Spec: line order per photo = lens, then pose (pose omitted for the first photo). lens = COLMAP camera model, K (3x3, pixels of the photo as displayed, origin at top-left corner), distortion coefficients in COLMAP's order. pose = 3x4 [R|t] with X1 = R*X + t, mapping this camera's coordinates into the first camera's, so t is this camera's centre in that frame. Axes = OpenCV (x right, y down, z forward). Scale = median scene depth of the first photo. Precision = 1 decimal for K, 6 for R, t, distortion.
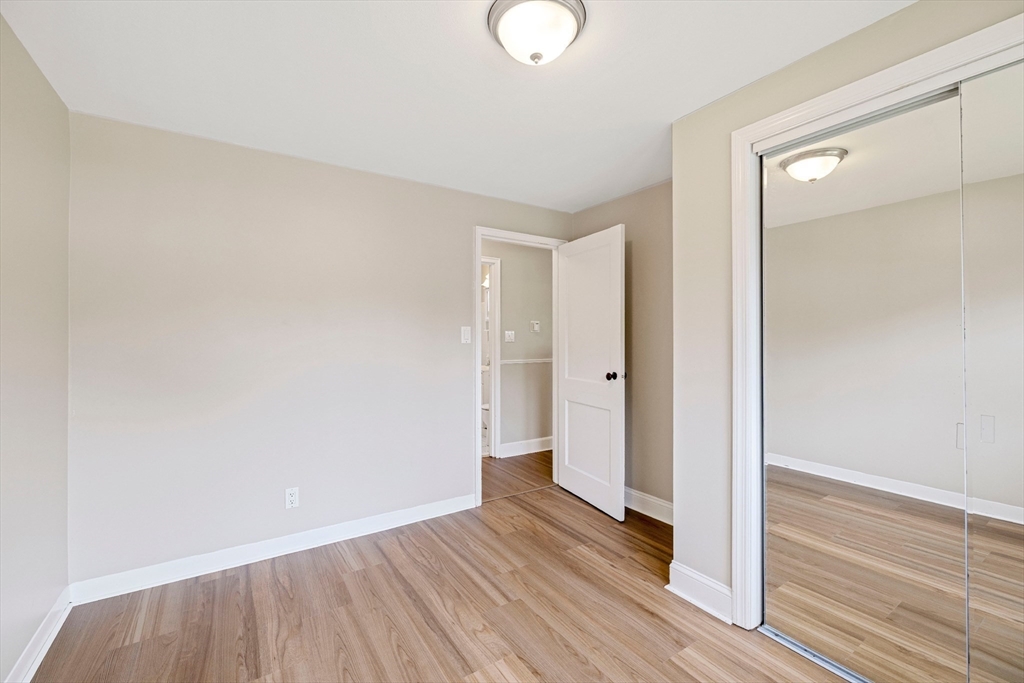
lens RADIAL K [[432.7, 0, 508.1], [0, 432.7, 320.9], [0, 0, 1]] dist [-0.001905, 0.000075]
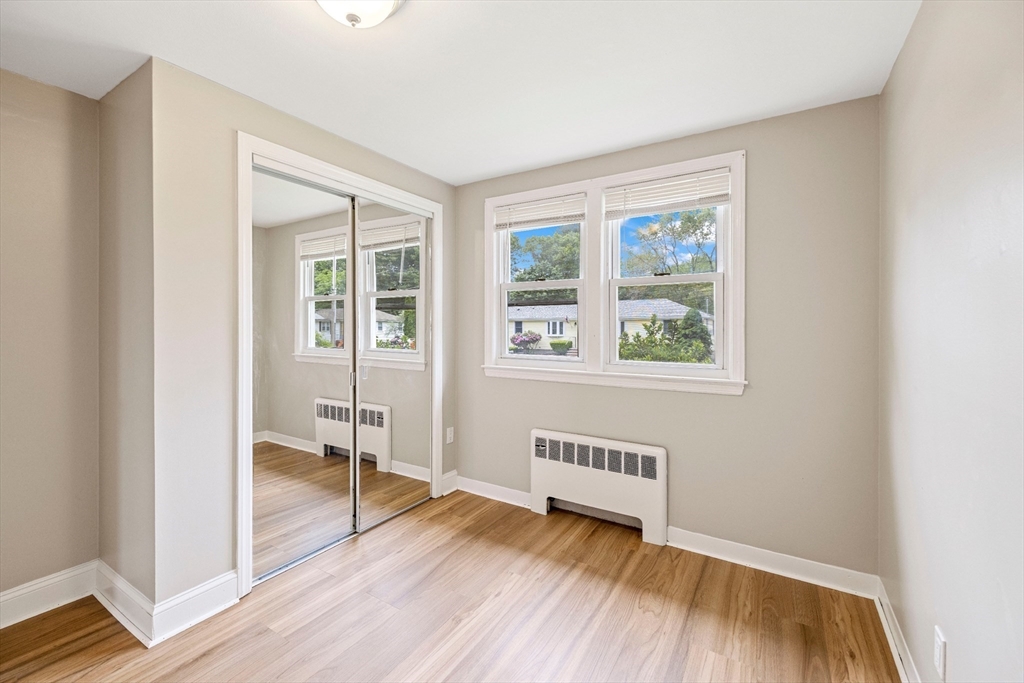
lens RADIAL K [[435.7, 0, 499.0], [0, 435.7, 332.2], [0, 0, 1]] dist [-0.009744, 0.000038]
pose [[-0.414050, -0.011979, 0.910175, -0.670290], [-0.029694, 0.999559, -0.000353, 0.024572], [-0.909770, -0.027173, -0.414223, 0.836142]]
